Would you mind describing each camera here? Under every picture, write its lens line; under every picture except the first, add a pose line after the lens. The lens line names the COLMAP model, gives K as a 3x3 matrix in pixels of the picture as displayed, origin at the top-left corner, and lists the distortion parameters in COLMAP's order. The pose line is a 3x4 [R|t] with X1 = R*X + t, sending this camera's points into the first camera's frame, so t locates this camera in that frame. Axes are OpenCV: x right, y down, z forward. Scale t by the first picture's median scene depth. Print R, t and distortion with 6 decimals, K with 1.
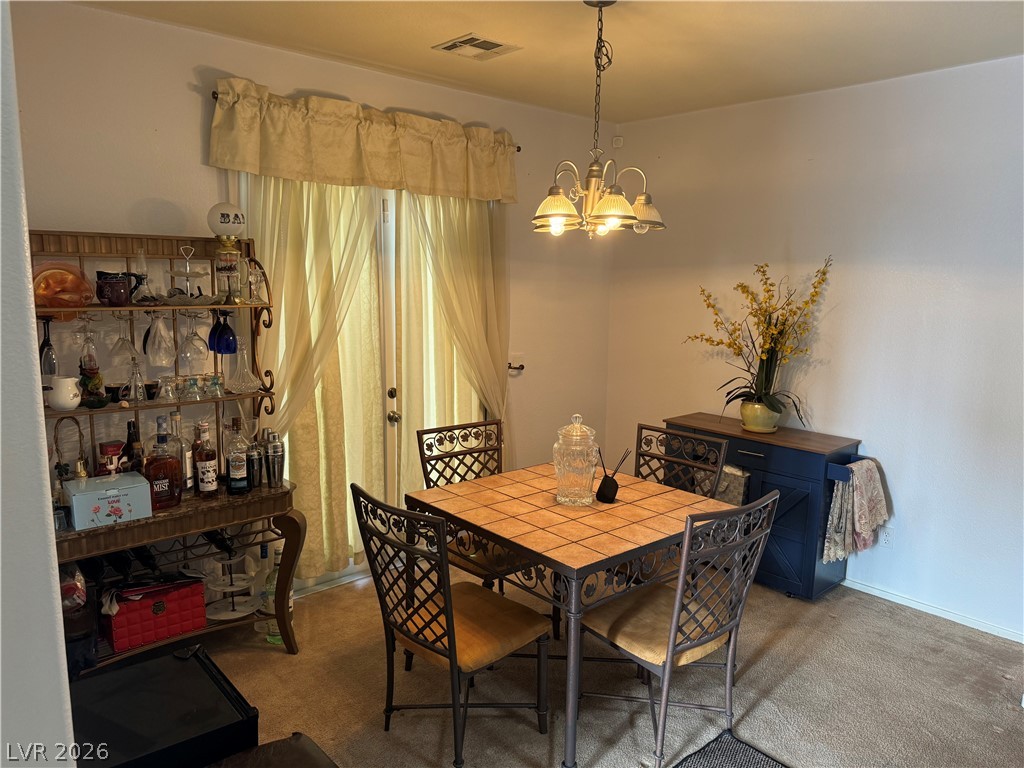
lens RADIAL K [[705.9, 0, 511.9], [0, 705.9, 401.1], [0, 0, 1]] dist [0.056231, 0.000164]
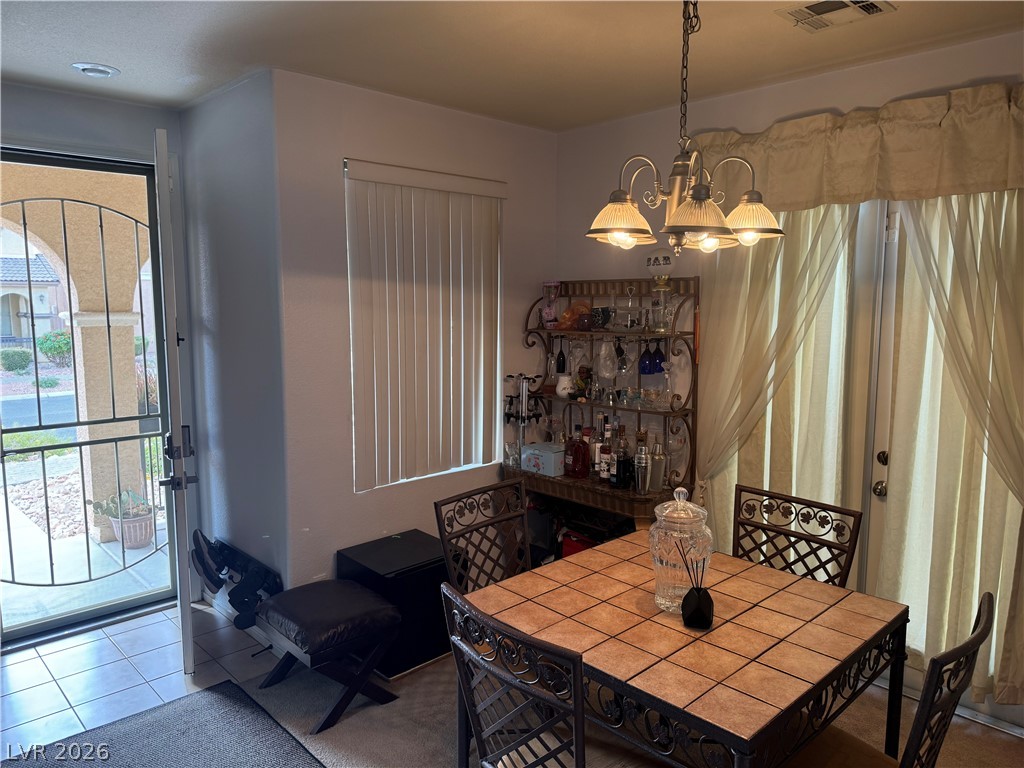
lens RADIAL K [[727.9, 0, 512.0], [0, 727.9, 384.0], [0, 0, 1]] dist [0.005567, -0.002229]
pose [[0.032845, 0.099810, -0.994464, 0.828385], [-0.181217, 0.979104, 0.092283, -0.125004], [0.982895, 0.177183, 0.050246, 0.755688]]
